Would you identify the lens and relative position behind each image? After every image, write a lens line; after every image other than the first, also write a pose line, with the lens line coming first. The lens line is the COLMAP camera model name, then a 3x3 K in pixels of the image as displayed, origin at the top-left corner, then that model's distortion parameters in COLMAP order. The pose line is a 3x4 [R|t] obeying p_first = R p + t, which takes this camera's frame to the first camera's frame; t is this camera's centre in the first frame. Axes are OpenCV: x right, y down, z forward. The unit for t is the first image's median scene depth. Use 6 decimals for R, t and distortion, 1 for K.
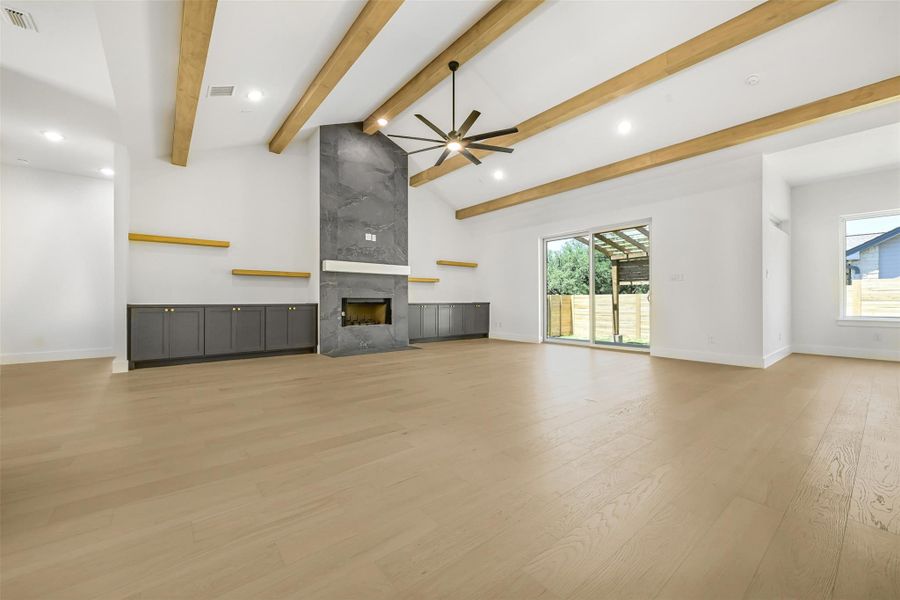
lens RADIAL K [[361.0, 0, 458.1], [0, 361.0, 297.3], [0, 0, 1]] dist [0.000206, 0.001449]
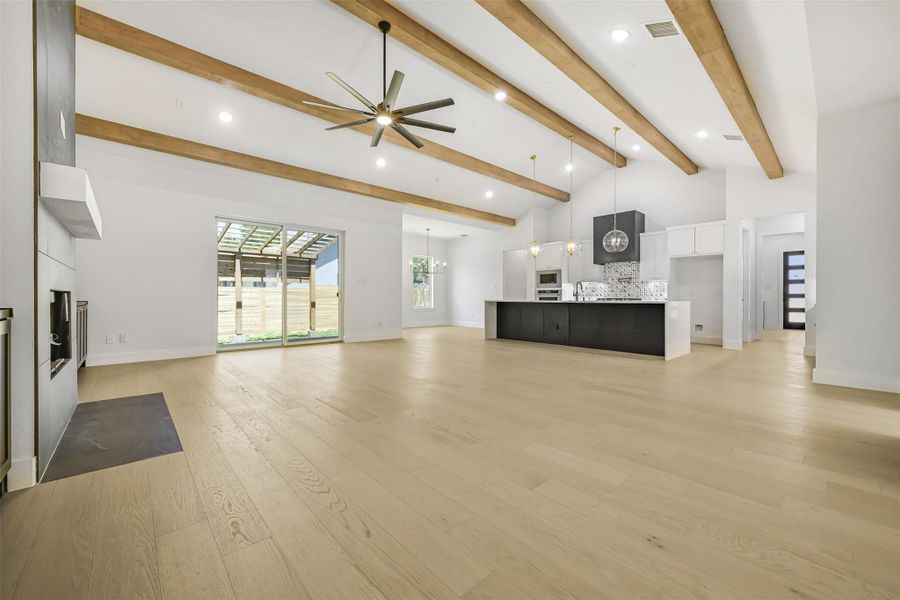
lens RADIAL K [[361.0, 0, 442.3], [0, 361.0, 299.9], [0, 0, 1]] dist [0.000206, 0.001449]
pose [[-0.051561, -0.005501, 0.998655, -0.683218], [-0.009651, 0.999941, 0.005010, 0.005712], [-0.998623, -0.009380, -0.051611, 0.693514]]
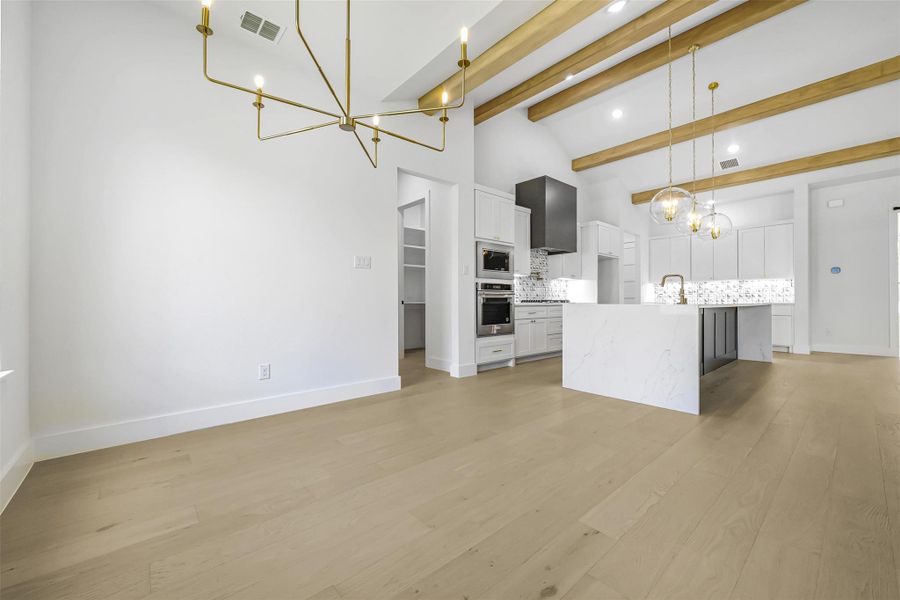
lens RADIAL K [[361.0, 0, 442.6], [0, 361.0, 297.5], [0, 0, 1]] dist [0.000206, 0.001449]
pose [[-0.999791, 0.000507, -0.020420, 0.886913], [0.000864, 0.999847, -0.017448, 0.008909], [0.020408, -0.017462, -0.999639, 0.906478]]
